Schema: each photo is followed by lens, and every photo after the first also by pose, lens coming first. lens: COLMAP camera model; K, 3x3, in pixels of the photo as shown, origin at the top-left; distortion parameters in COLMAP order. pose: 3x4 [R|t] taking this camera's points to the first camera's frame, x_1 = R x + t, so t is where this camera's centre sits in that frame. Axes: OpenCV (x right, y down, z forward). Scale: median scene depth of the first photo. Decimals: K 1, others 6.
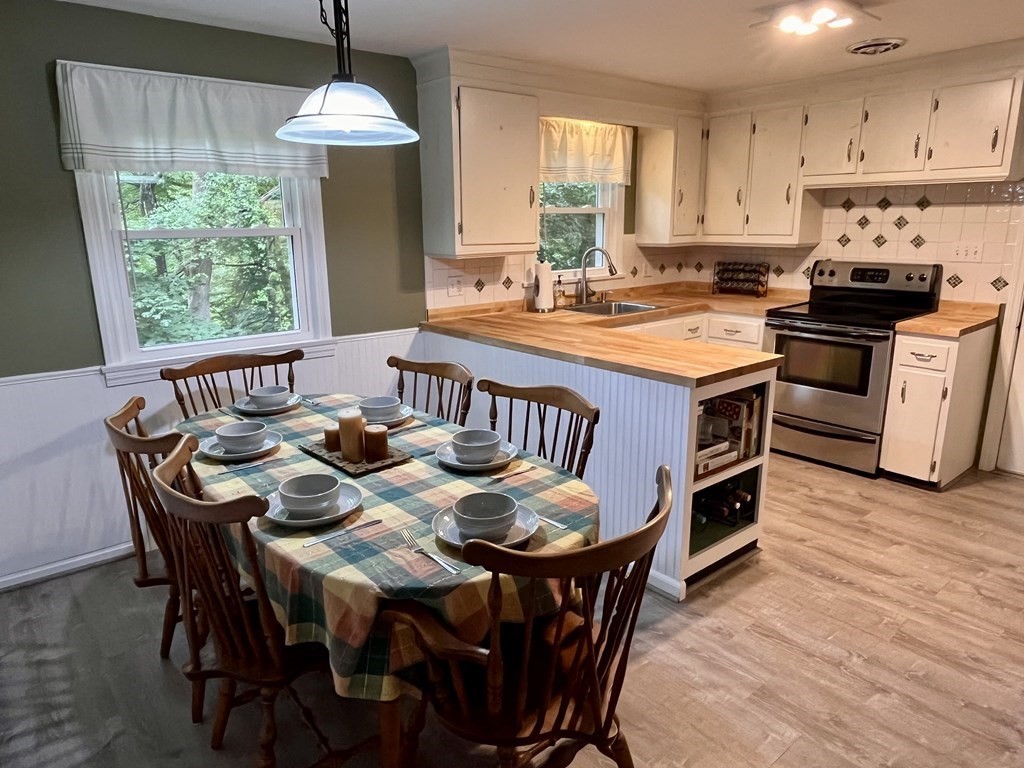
lens RADIAL K [[659.3, 0, 484.0], [0, 659.3, 387.9], [0, 0, 1]] dist [-0.004996, -0.002725]
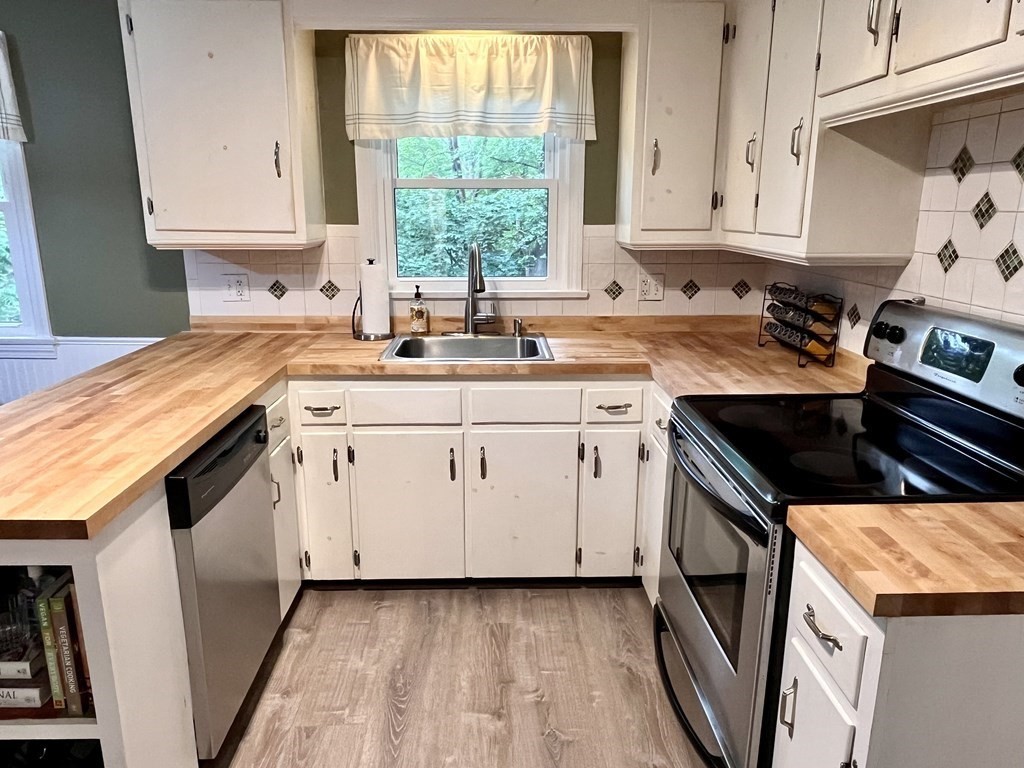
lens RADIAL K [[680.8, 0, 512.0], [0, 680.8, 384.0], [0, 0, 1]] dist [-0.004535, 0.000494]
pose [[0.796920, 0.166658, -0.580641, 0.608766], [-0.162309, 0.984918, 0.059929, -0.135666], [0.581872, 0.046485, 0.811951, 0.541571]]
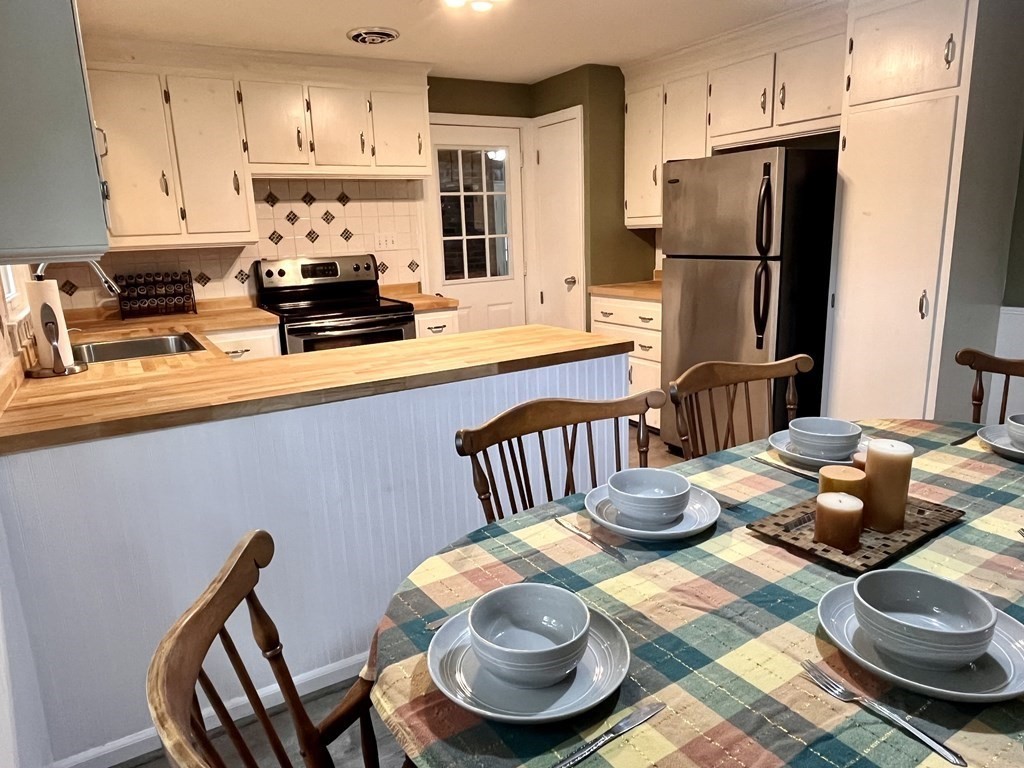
lens RADIAL K [[683.0, 0, 512.0], [0, 683.0, 384.0], [0, 0, 1]] dist [-0.000365, -0.000688]
pose [[0.119302, -0.213117, 0.969715, -0.408371], [0.275949, 0.945327, 0.173808, -0.107668], [-0.953740, 0.246856, 0.171589, 0.586300]]
